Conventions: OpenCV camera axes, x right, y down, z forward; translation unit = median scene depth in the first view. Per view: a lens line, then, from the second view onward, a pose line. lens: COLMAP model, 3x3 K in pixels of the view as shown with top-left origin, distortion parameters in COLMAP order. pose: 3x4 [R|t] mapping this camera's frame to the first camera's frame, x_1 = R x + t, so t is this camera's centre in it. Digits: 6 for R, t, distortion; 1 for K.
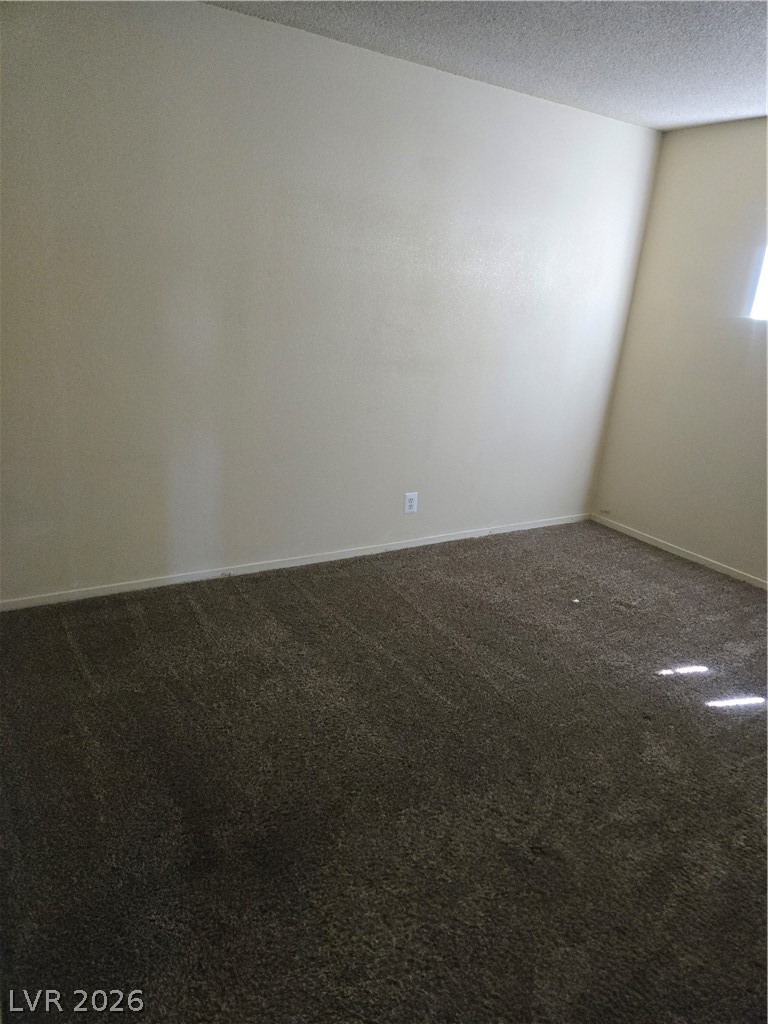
lens RADIAL K [[692.8, 0, 382.4], [0, 692.8, 507.4], [0, 0, 1]] dist [0.070830, -0.063073]
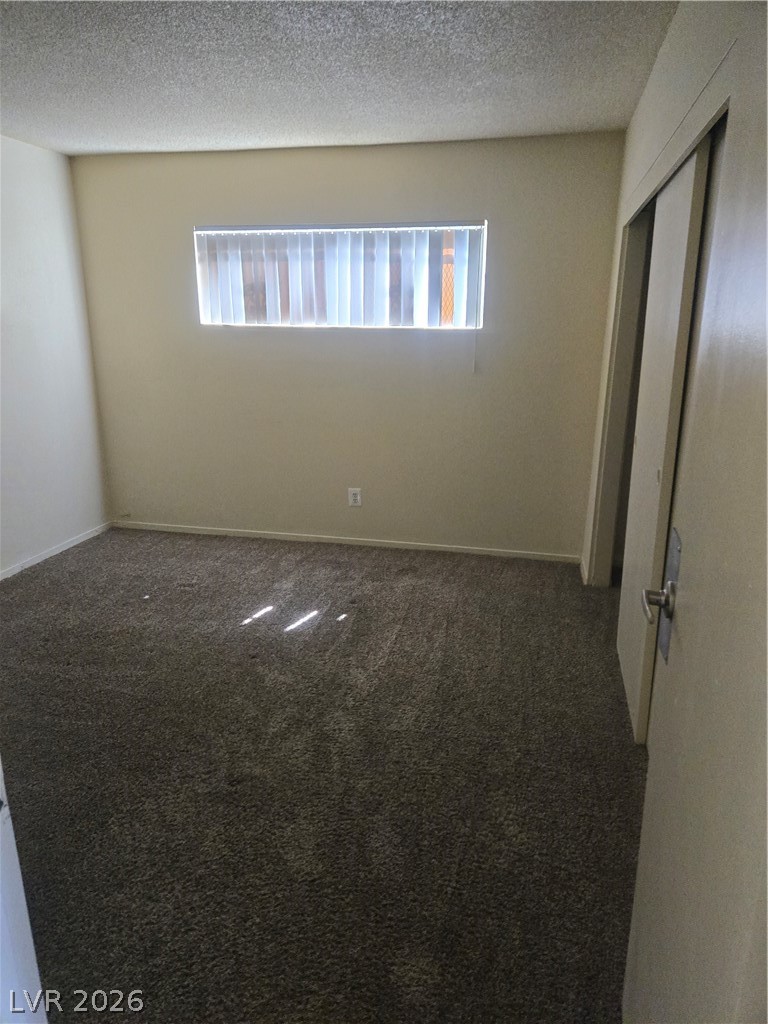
lens RADIAL K [[692.8, 0, 385.2], [0, 692.8, 510.8], [0, 0, 1]] dist [0.070830, -0.063073]
pose [[0.699635, -0.261019, 0.665116, -0.257133], [0.263248, 0.959566, 0.099663, -0.006552], [-0.664237, 0.105363, 0.740060, -0.095657]]
